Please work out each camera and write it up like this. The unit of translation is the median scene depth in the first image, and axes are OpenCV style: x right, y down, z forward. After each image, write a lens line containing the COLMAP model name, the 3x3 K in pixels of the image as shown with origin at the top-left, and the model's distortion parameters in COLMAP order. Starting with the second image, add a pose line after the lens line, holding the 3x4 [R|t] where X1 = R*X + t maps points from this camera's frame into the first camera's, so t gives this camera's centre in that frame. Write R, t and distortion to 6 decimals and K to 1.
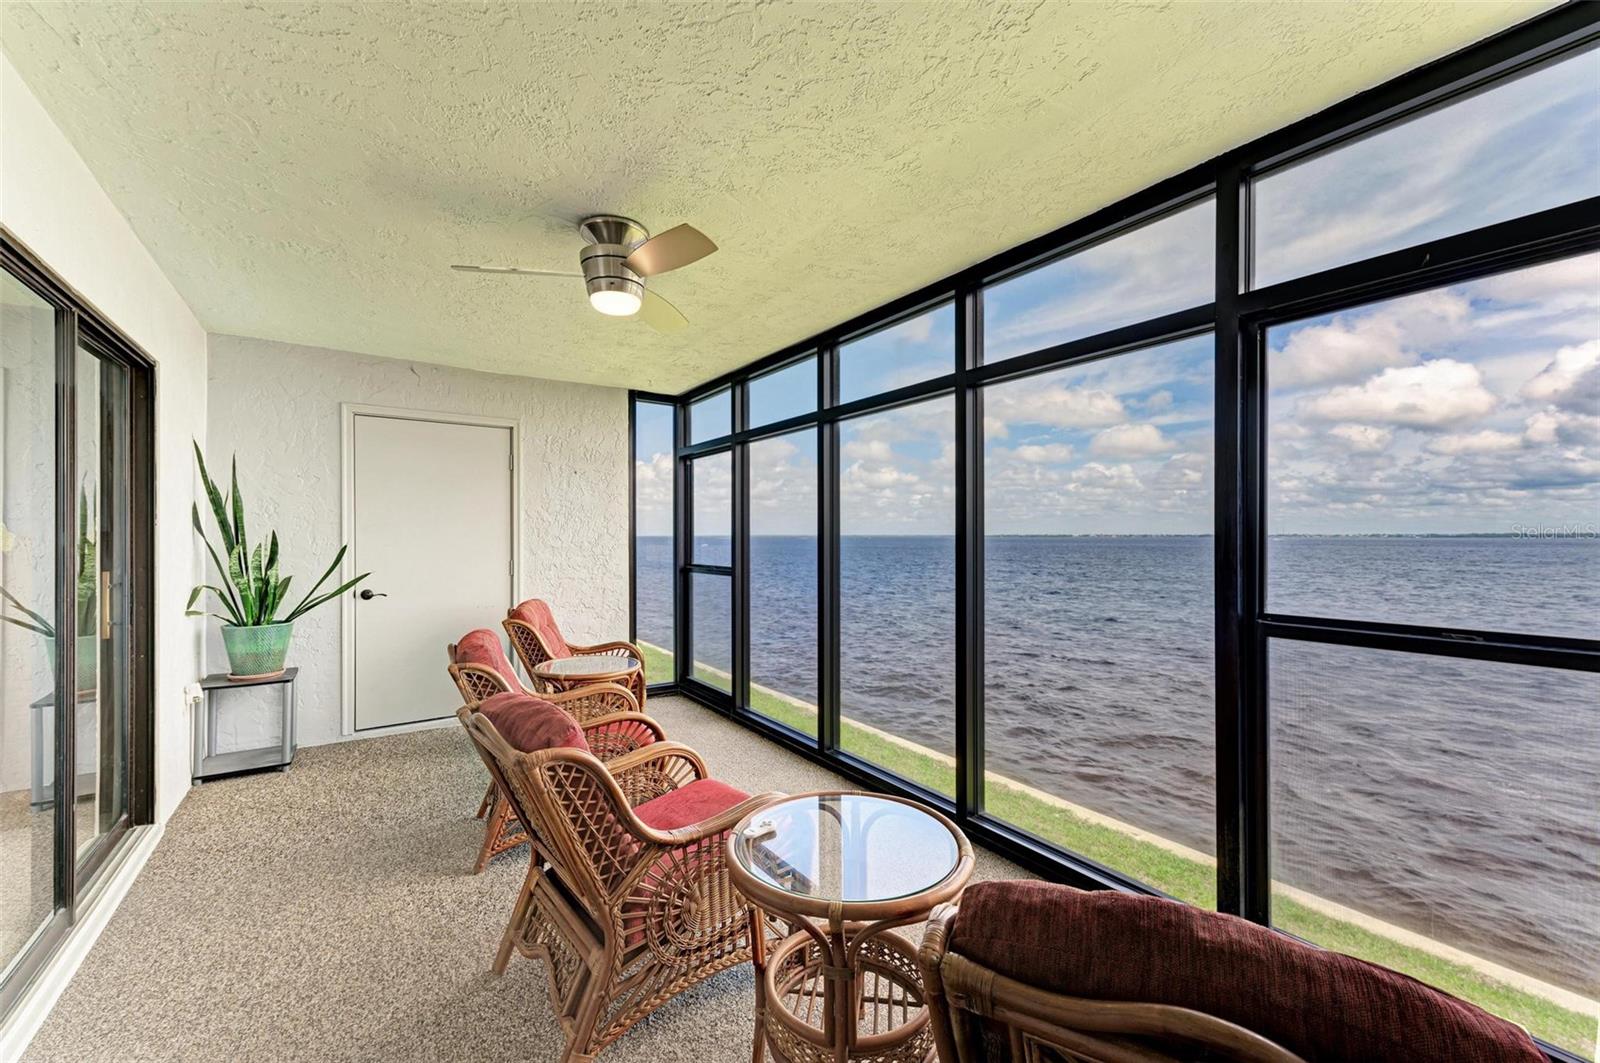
lens RADIAL K [[636.6, 0, 801.4], [0, 636.6, 536.2], [0, 0, 1]] dist [0.014295, -0.000505]
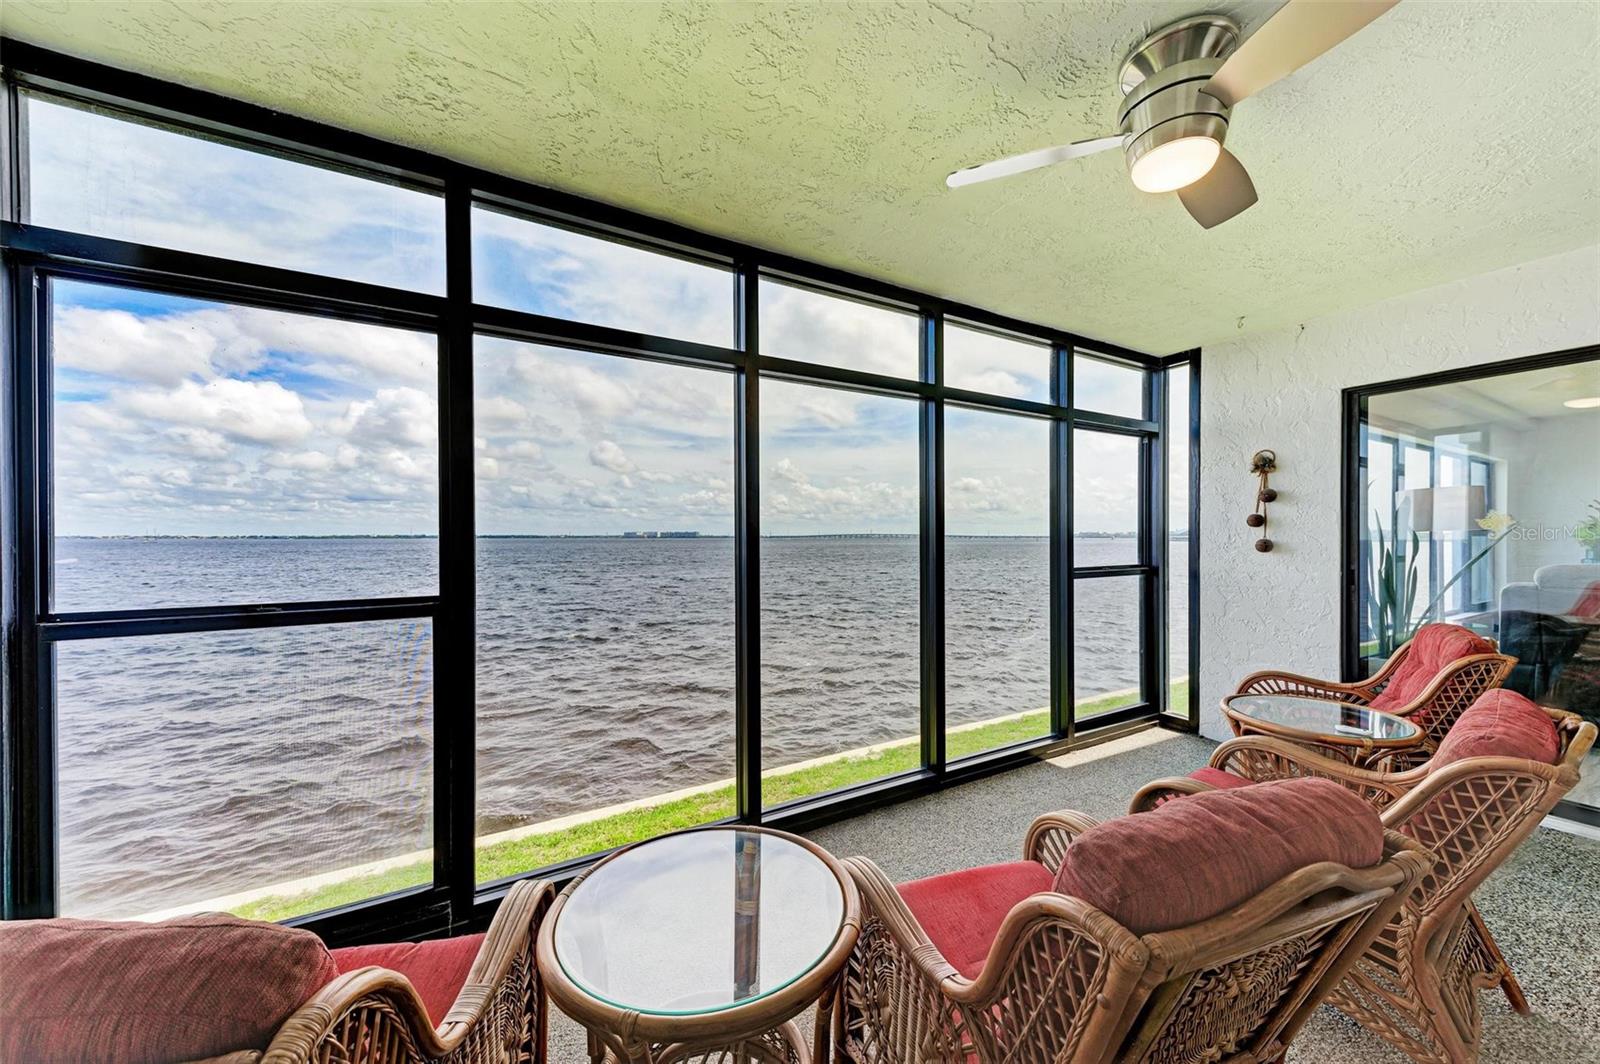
lens RADIAL K [[580.2, 0, 803.1], [0, 580.2, 538.1], [0, 0, 1]] dist [0.001368, -0.000195]
pose [[0.065890, -0.007835, 0.997796, -0.746408], [0.007385, 0.999946, 0.007364, 0.003936], [-0.997800, 0.006884, 0.065944, 1.094154]]
